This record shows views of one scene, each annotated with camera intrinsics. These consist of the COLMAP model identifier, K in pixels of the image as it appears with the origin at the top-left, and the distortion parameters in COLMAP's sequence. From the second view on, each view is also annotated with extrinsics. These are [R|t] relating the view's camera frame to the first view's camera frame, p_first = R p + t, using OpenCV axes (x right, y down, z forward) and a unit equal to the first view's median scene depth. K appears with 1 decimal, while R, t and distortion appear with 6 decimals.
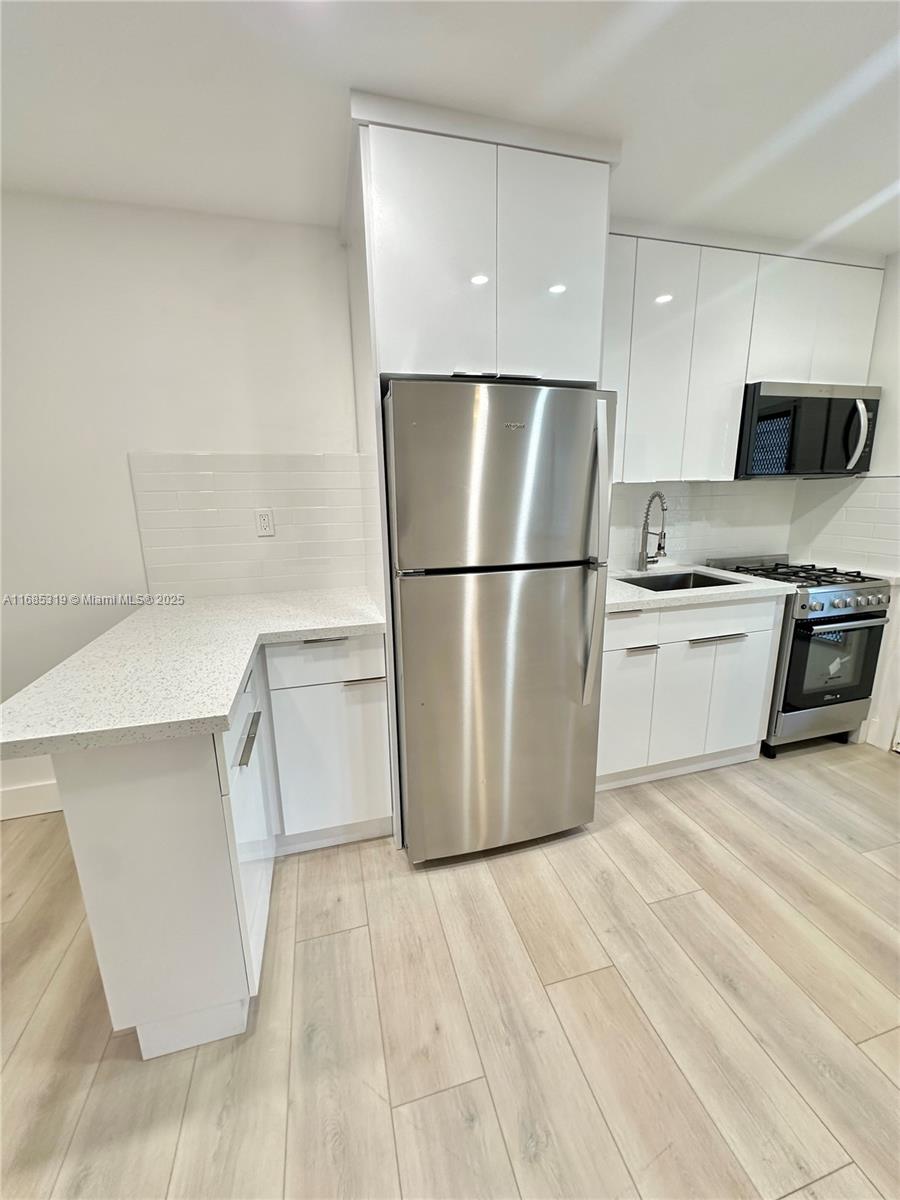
lens RADIAL K [[480.9, 0, 445.2], [0, 480.9, 599.7], [0, 0, 1]] dist [-0.003598, 0.000521]
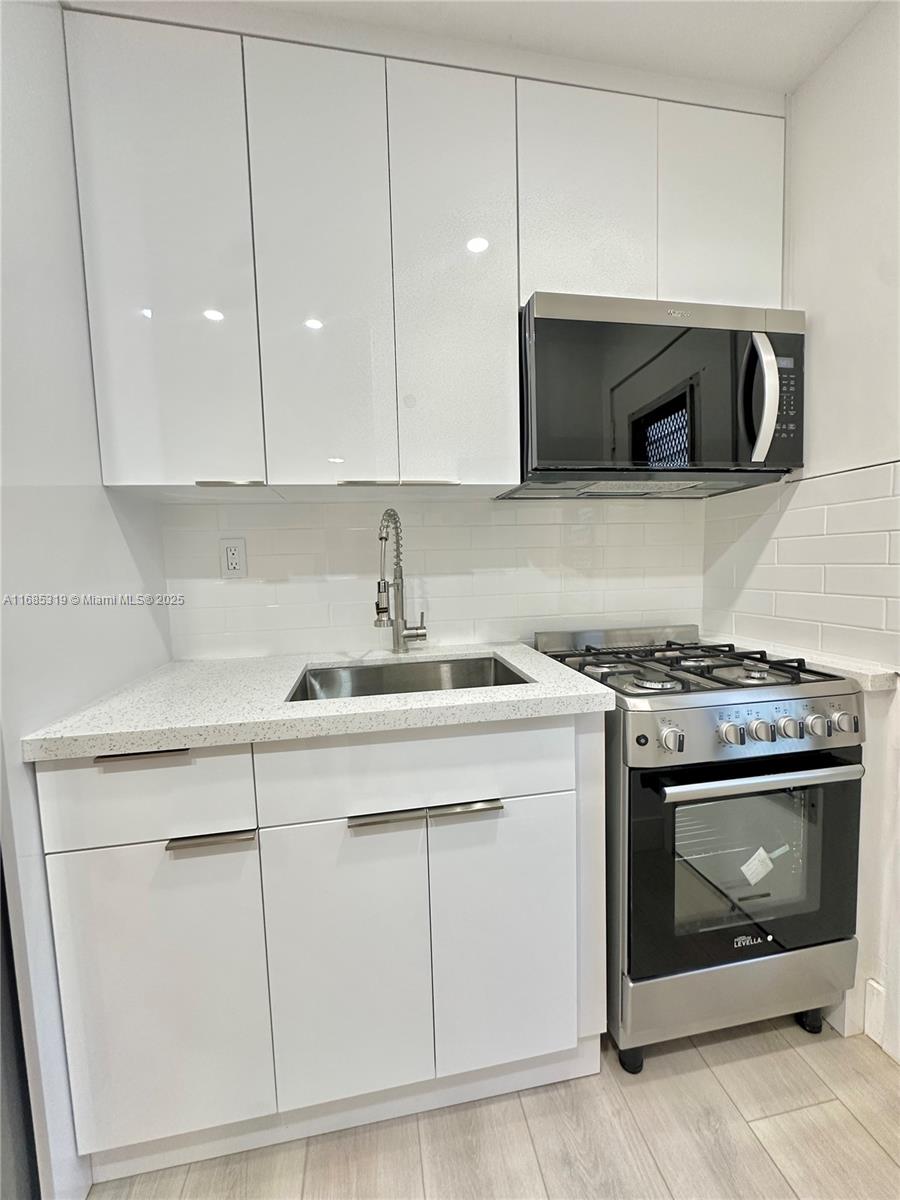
lens RADIAL K [[480.9, 0, 447.5], [0, 480.9, 598.4], [0, 0, 1]] dist [-0.003598, 0.000521]
pose [[0.995275, 0.001409, -0.097085, 0.597331], [-0.016036, 0.988549, -0.150044, -0.044879], [0.095762, 0.150892, 0.983901, 0.510885]]
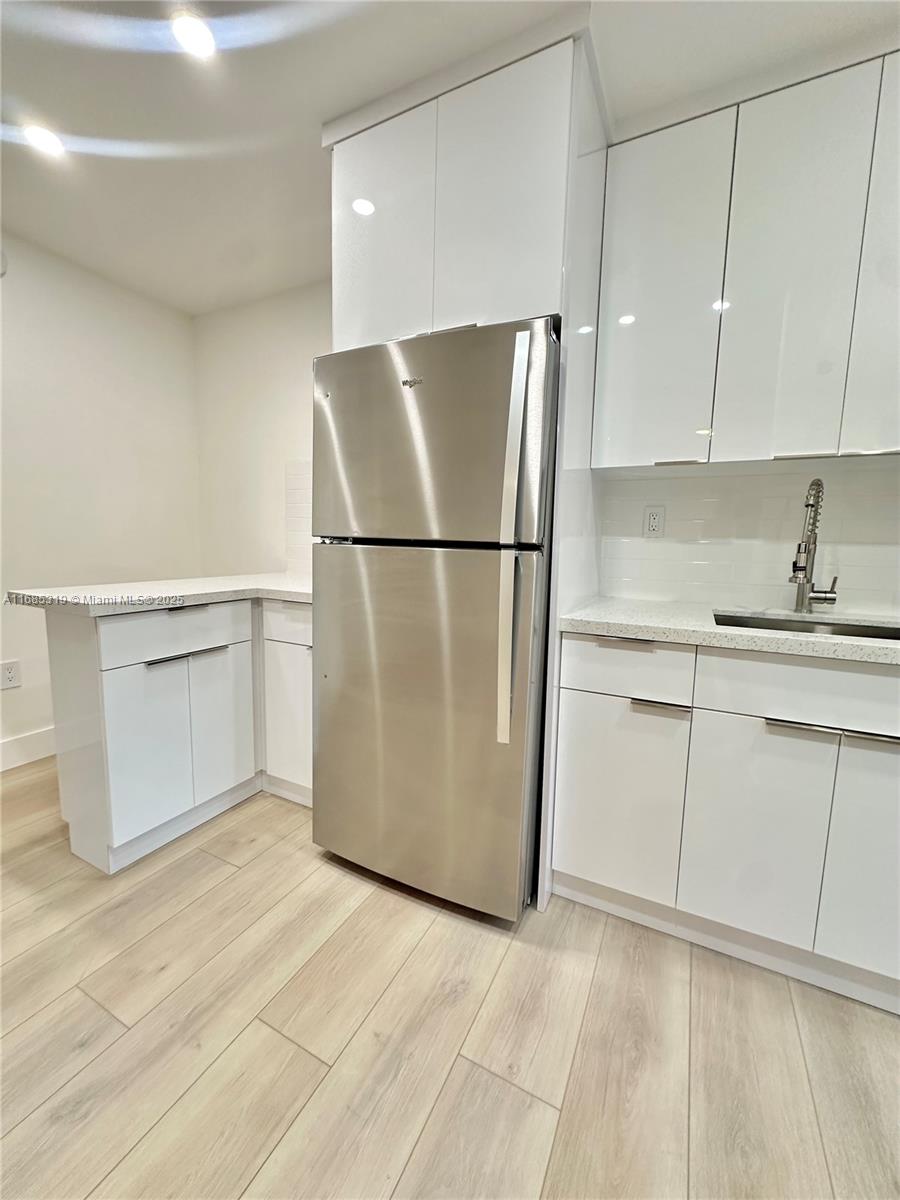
lens RADIAL K [[480.9, 0, 449.9], [0, 480.9, 598.3], [0, 0, 1]] dist [-0.003598, 0.000521]
pose [[0.740507, 0.118469, -0.661524, 0.551259], [-0.190808, 0.980894, -0.037926, 0.035729], [0.644392, 0.154309, 0.748964, 0.288958]]
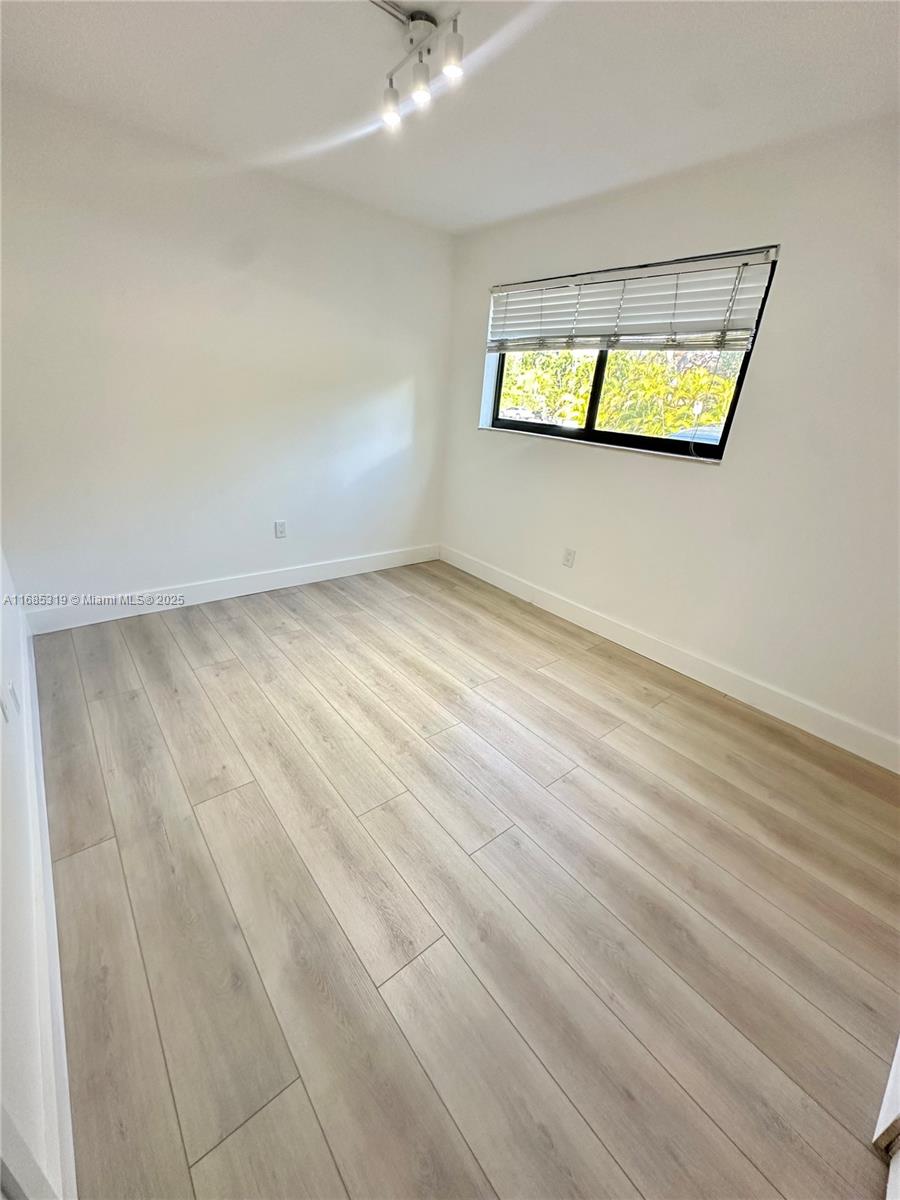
lens RADIAL K [[480.9, 0, 447.0], [0, 480.9, 600.1], [0, 0, 1]] dist [-0.003598, 0.000521]
pose [[-0.907532, 0.114998, -0.403931, 0.449991], [-0.155255, 0.801790, 0.577086, -0.243665], [0.390232, 0.586436, -0.709797, 1.053638]]
